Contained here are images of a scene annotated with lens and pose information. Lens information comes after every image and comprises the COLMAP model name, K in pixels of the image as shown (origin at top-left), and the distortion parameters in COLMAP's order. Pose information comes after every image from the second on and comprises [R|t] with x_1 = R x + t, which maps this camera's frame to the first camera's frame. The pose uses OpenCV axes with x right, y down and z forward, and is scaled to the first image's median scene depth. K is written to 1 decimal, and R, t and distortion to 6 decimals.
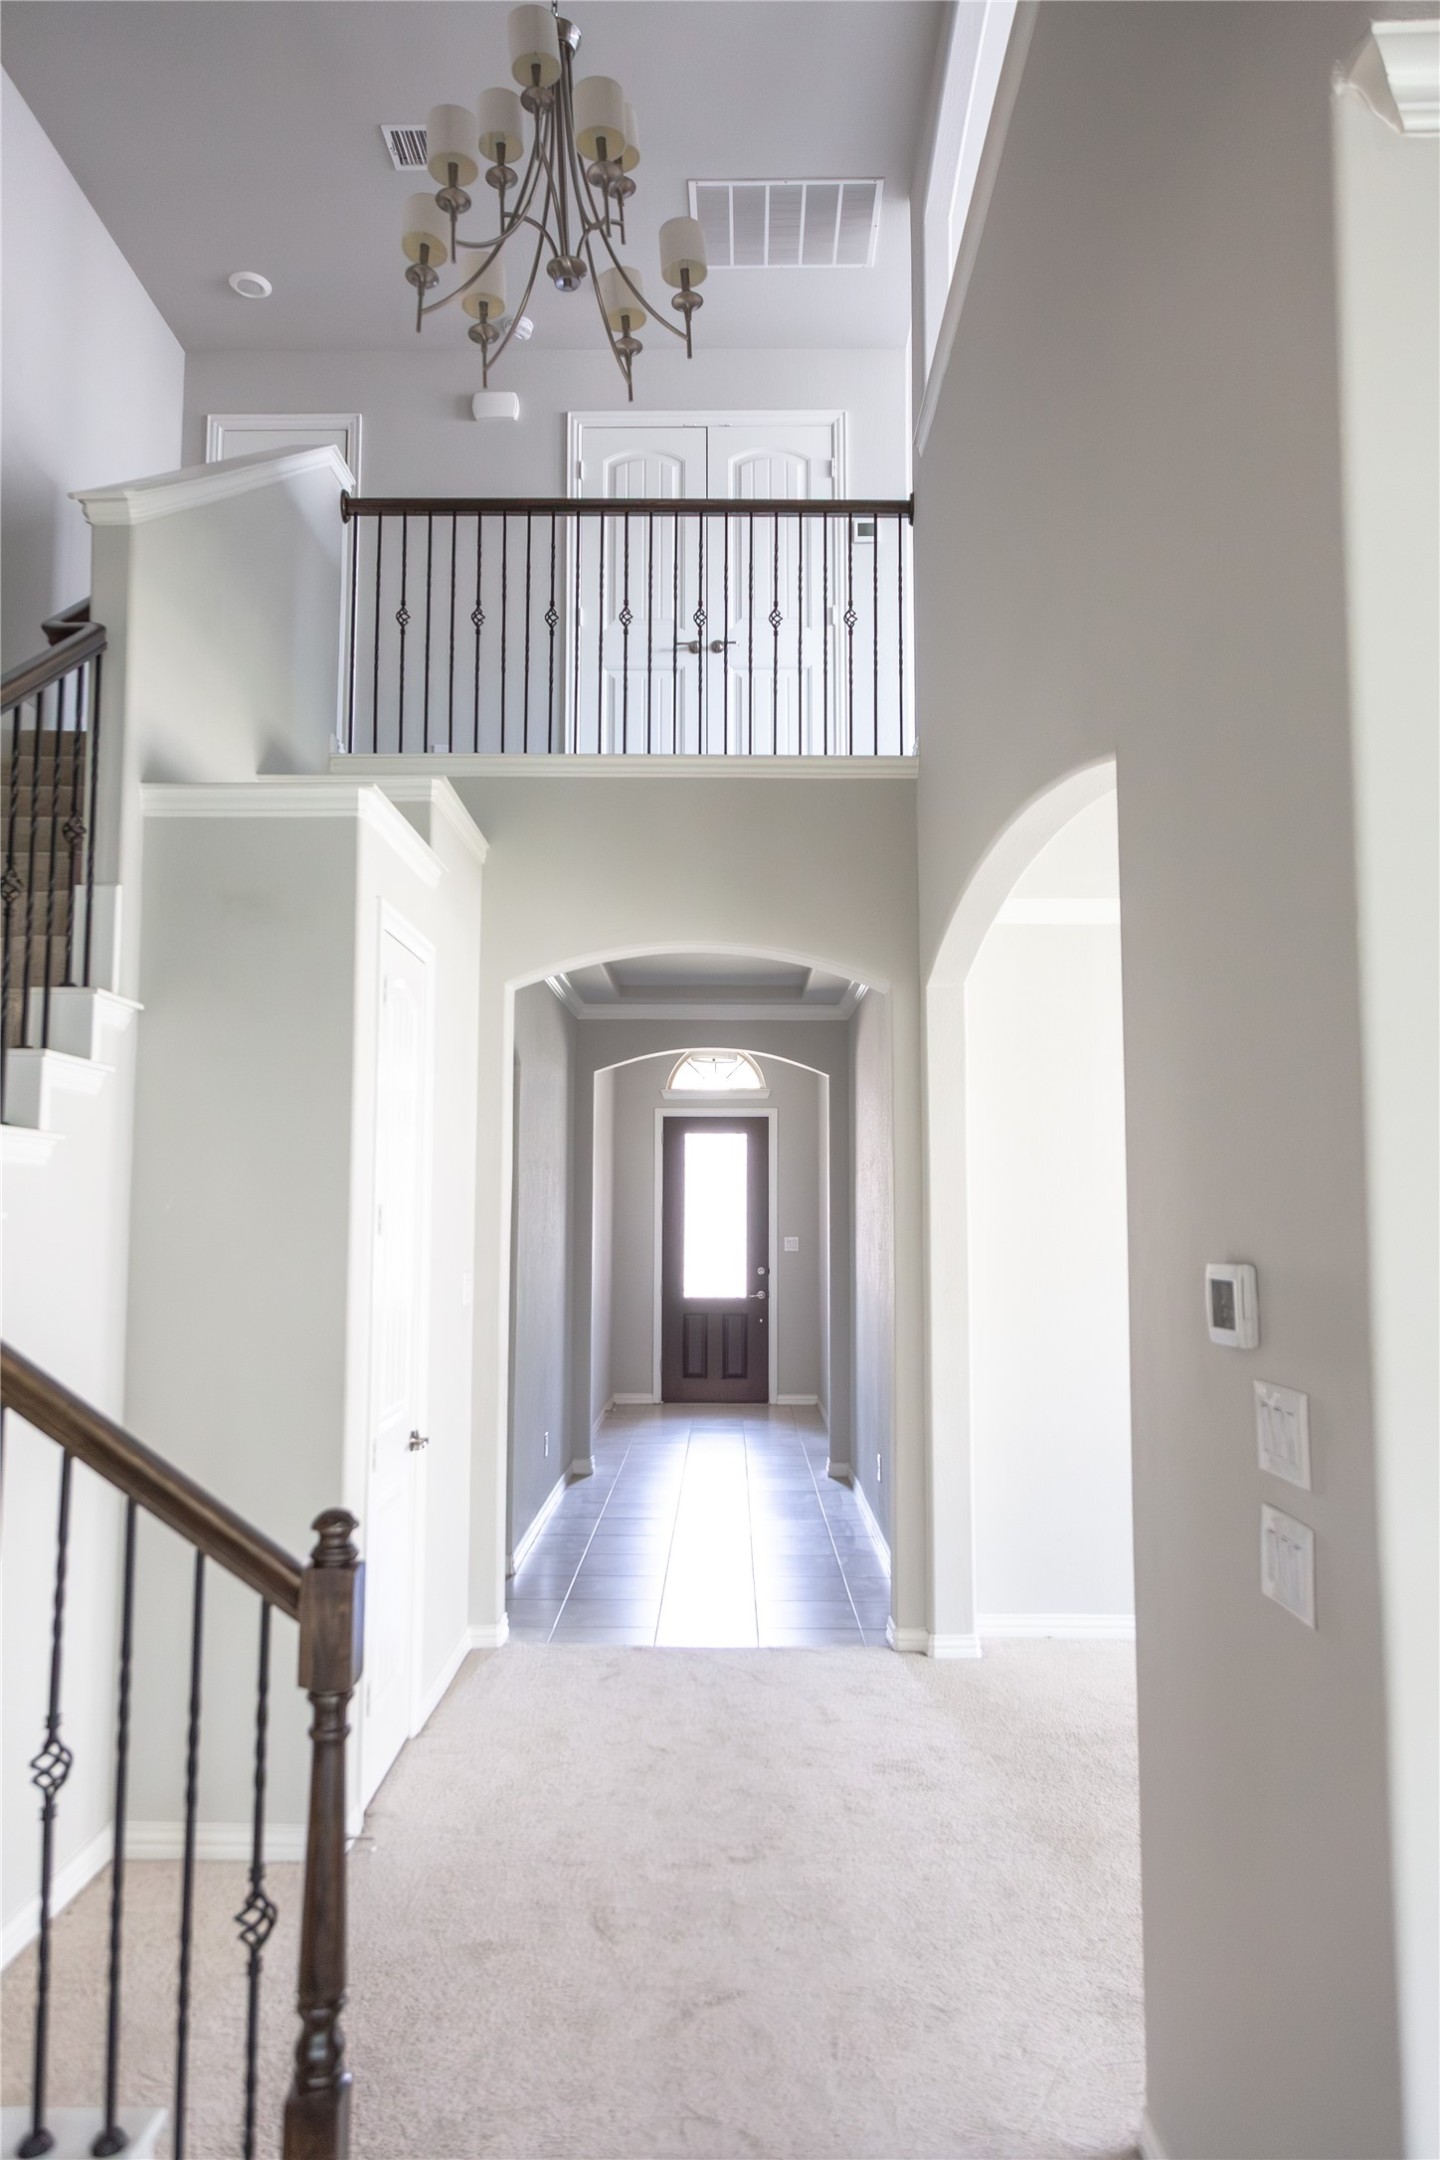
lens RADIAL K [[1432.0, 0, 715.0], [0, 1432.0, 1086.4], [0, 0, 1]] dist [0.015126, 0.001933]
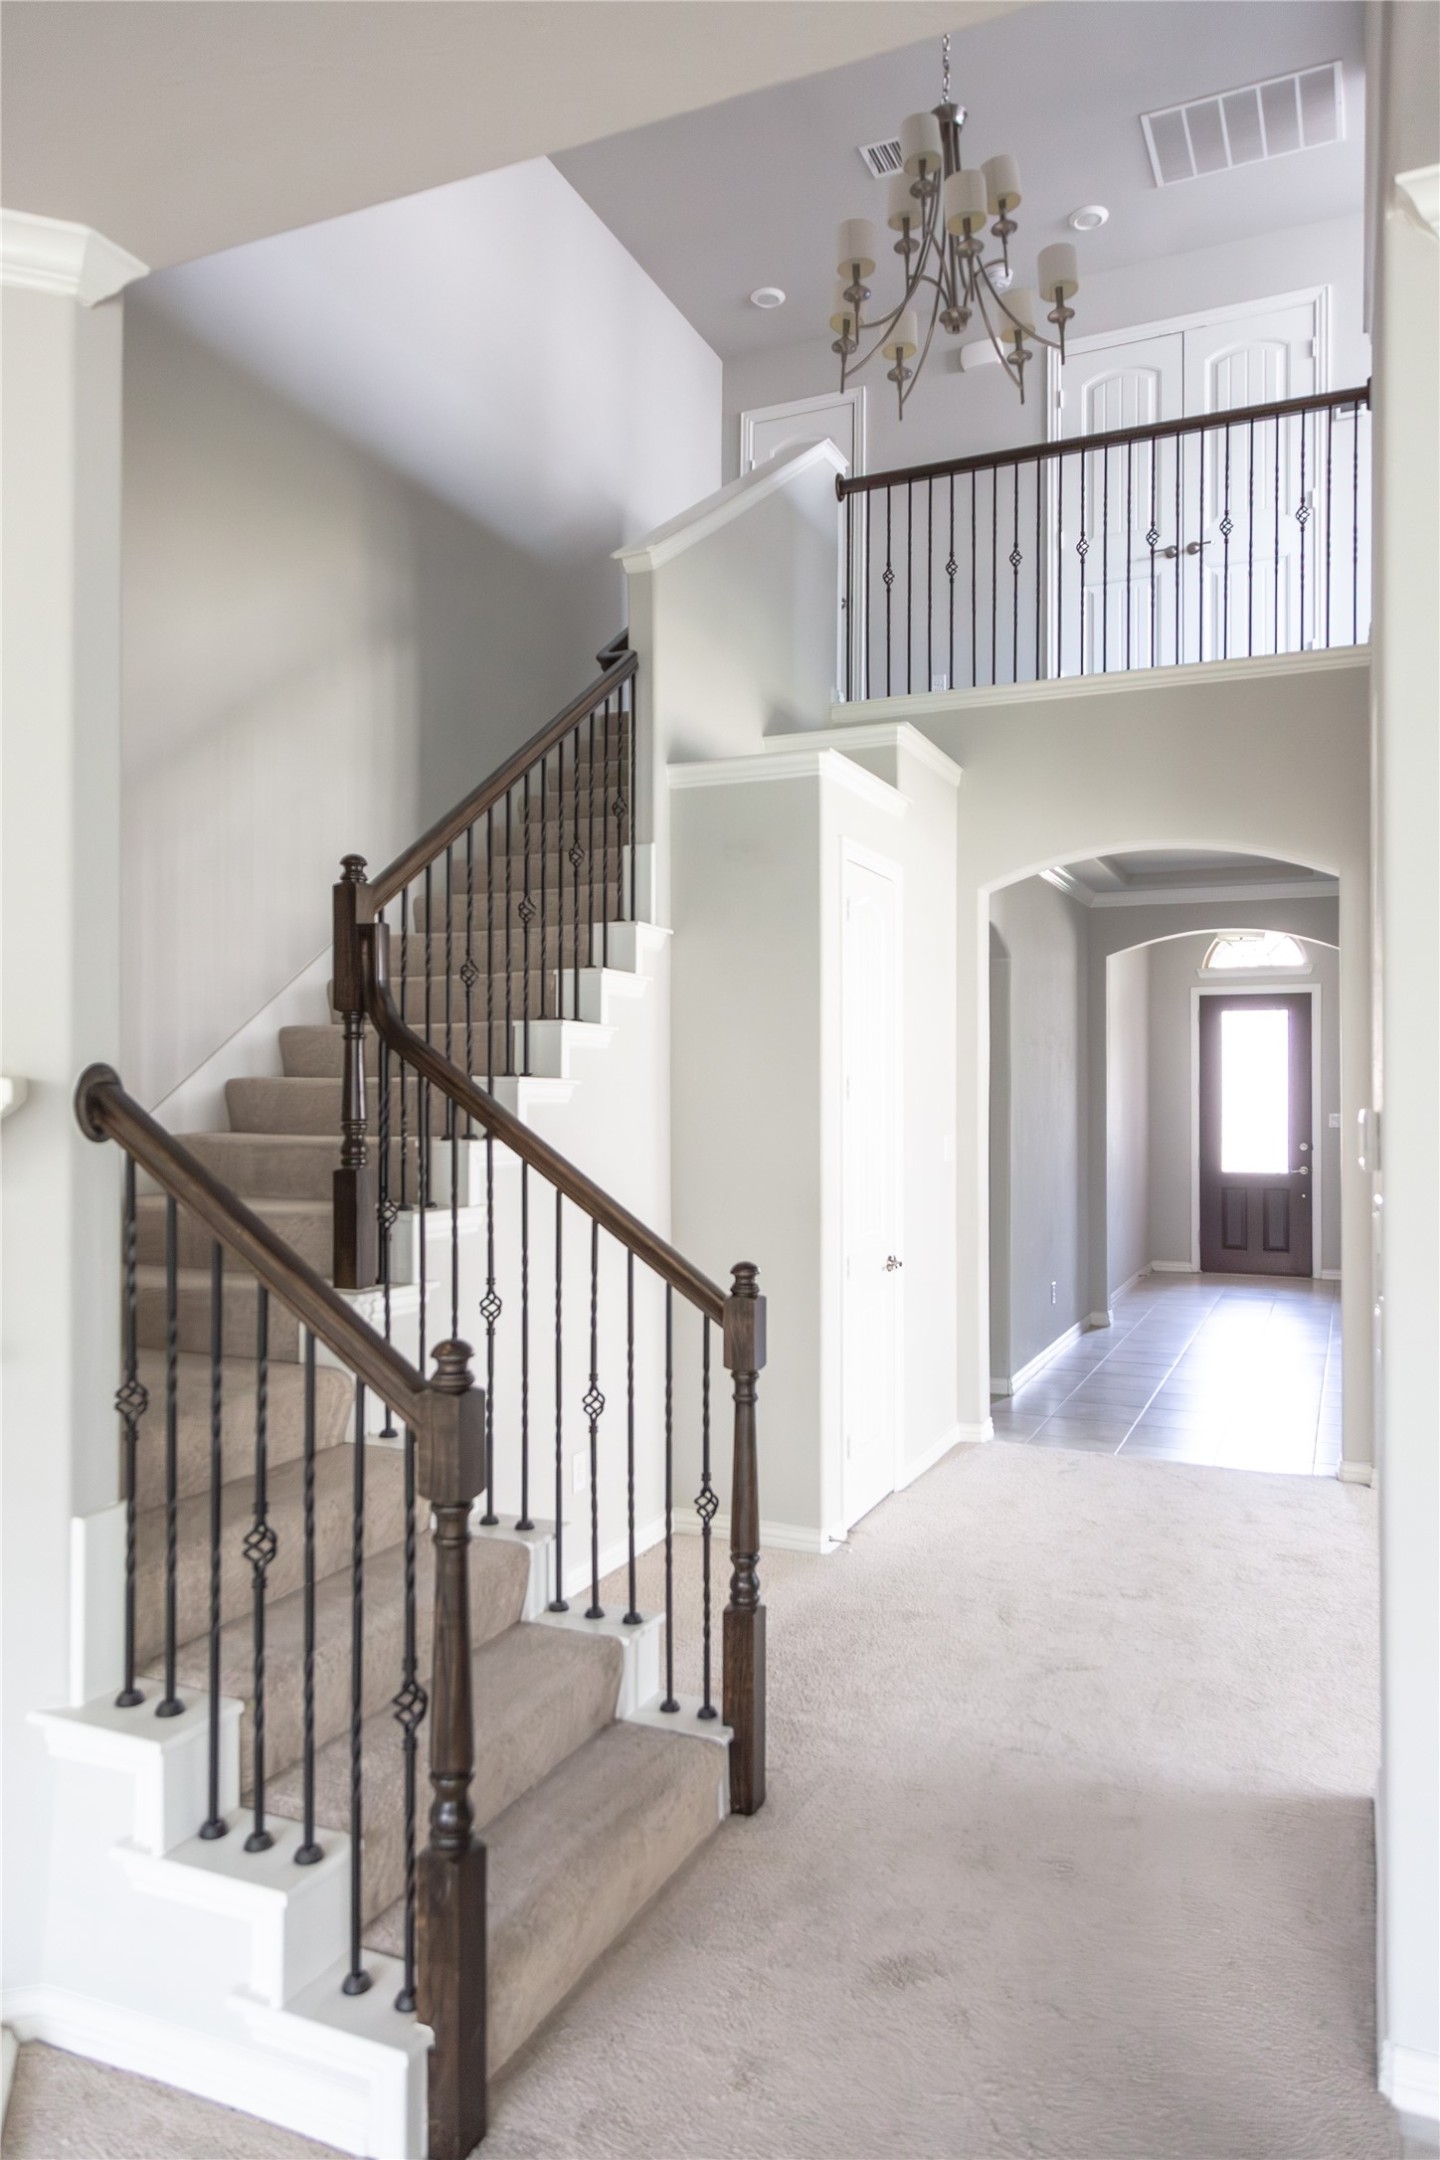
lens RADIAL K [[1435.4, 0, 724.4], [0, 1435.4, 1080.1], [0, 0, 1]] dist [0.009656, 0.007577]
pose [[0.918094, -0.005487, -0.396325, 0.177735], [0.036334, 0.996859, 0.070367, -0.008916], [0.394694, -0.079004, 0.915410, -0.228610]]
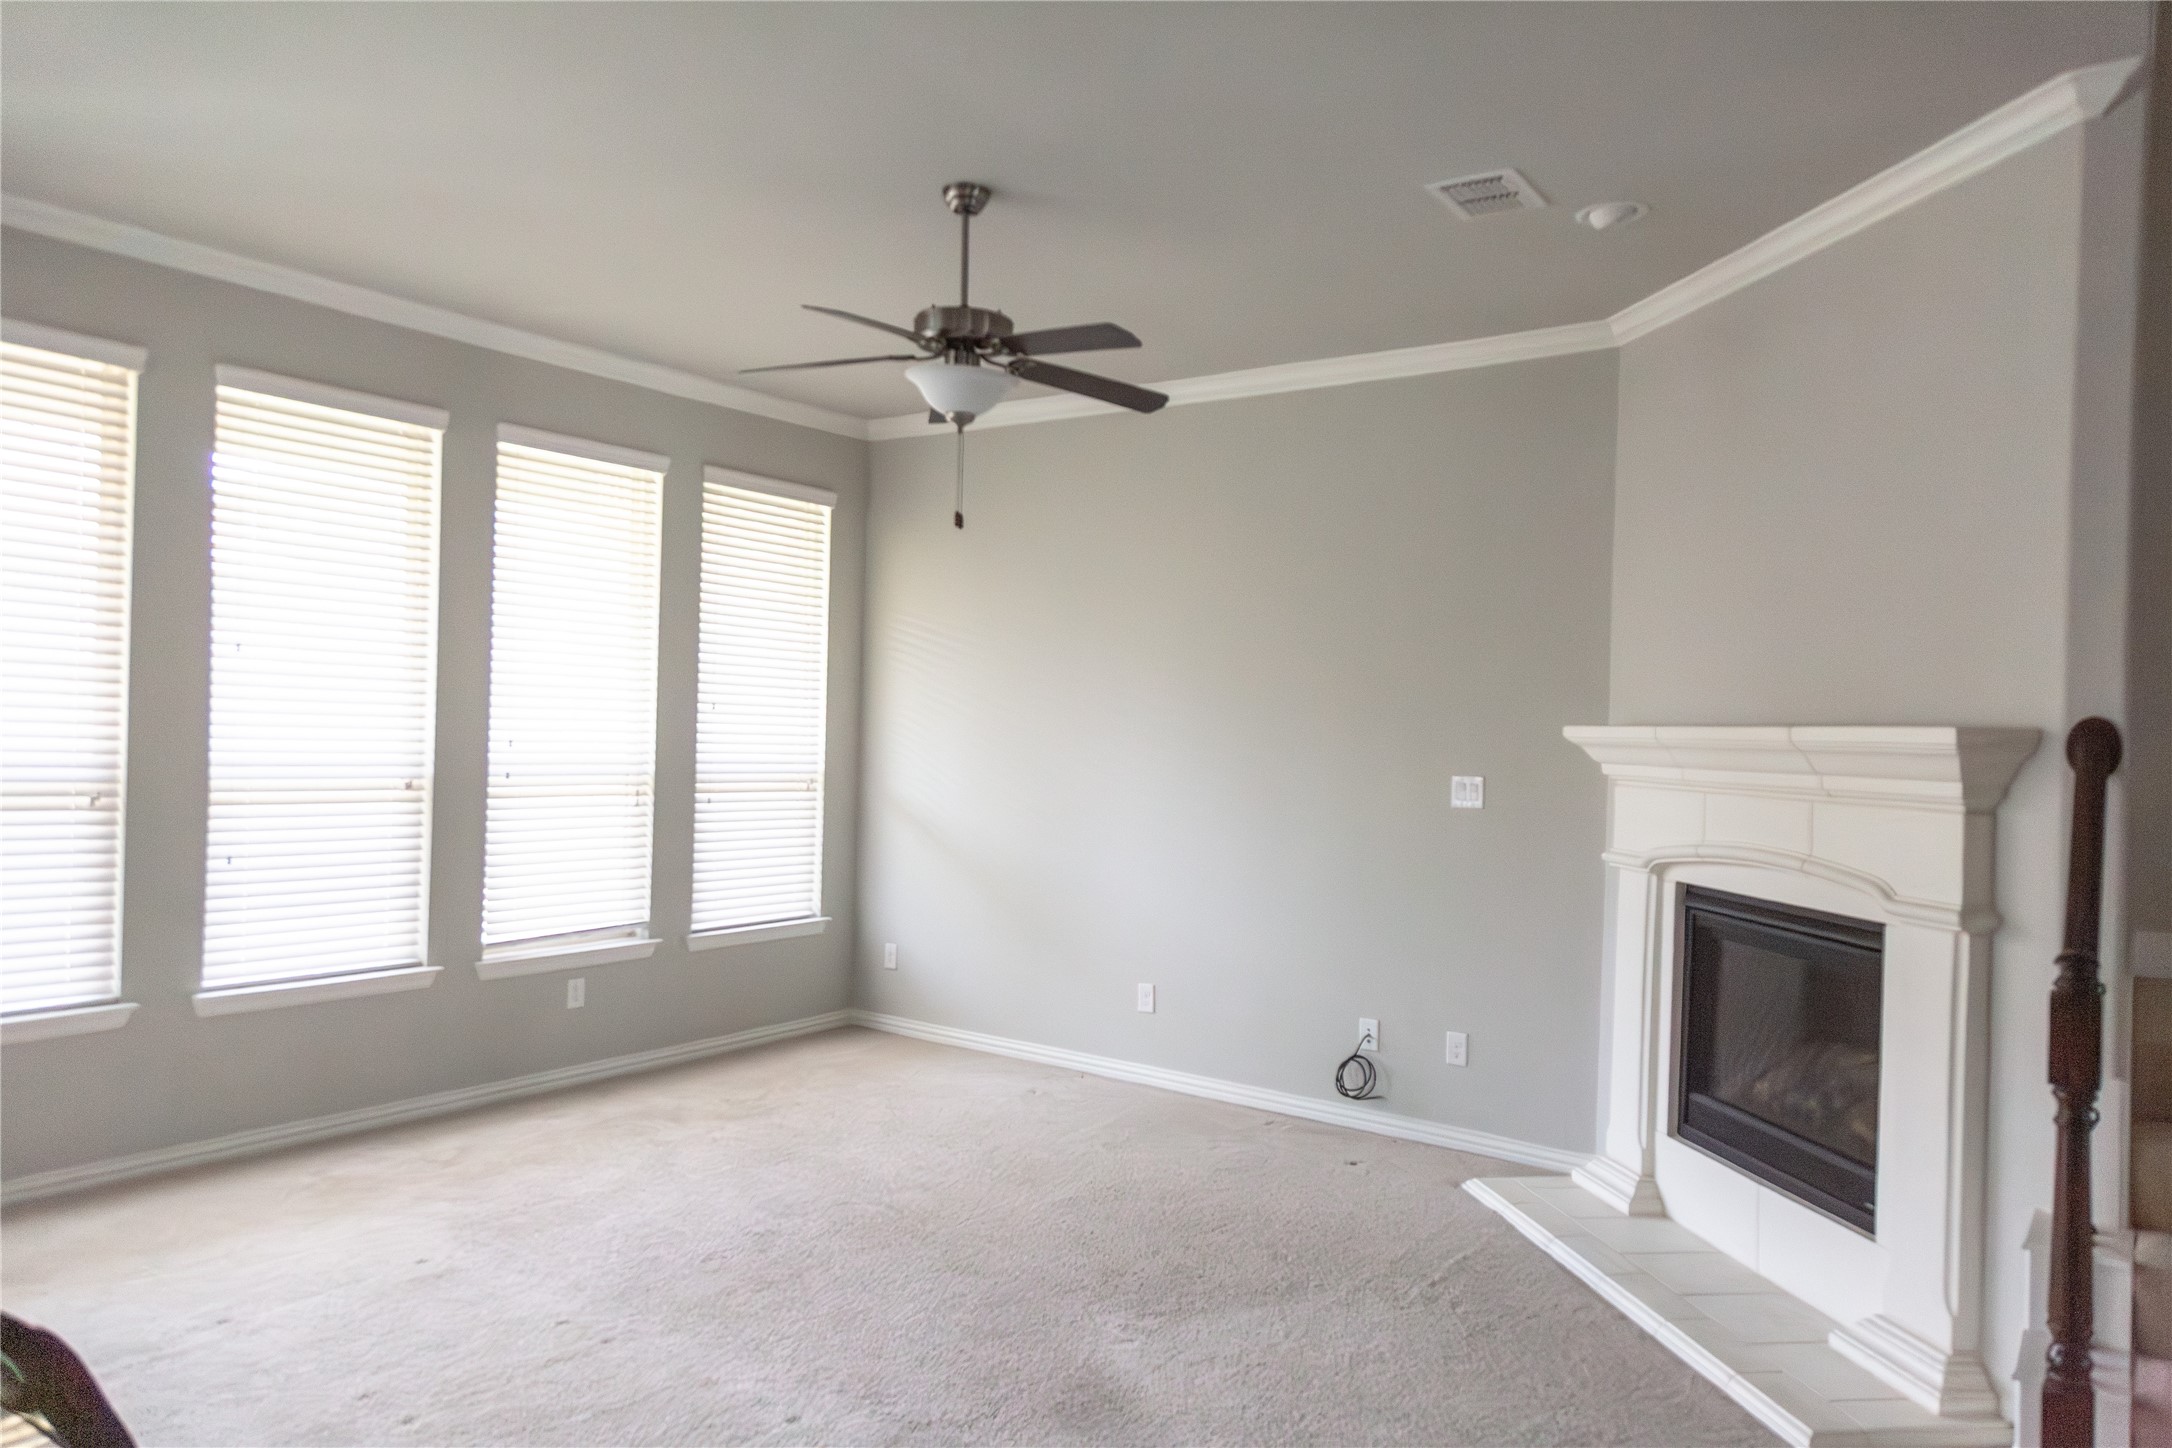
lens RADIAL K [[1440.0, 0, 1091.5], [0, 1440.0, 735.8], [0, 0, 1]] dist [0.015126, 0.001933]
pose [[-0.566628, -0.015972, -0.823819, 0.651903], [0.041359, 0.998001, -0.047796, 0.044087], [0.822935, -0.061154, -0.564834, 0.245986]]
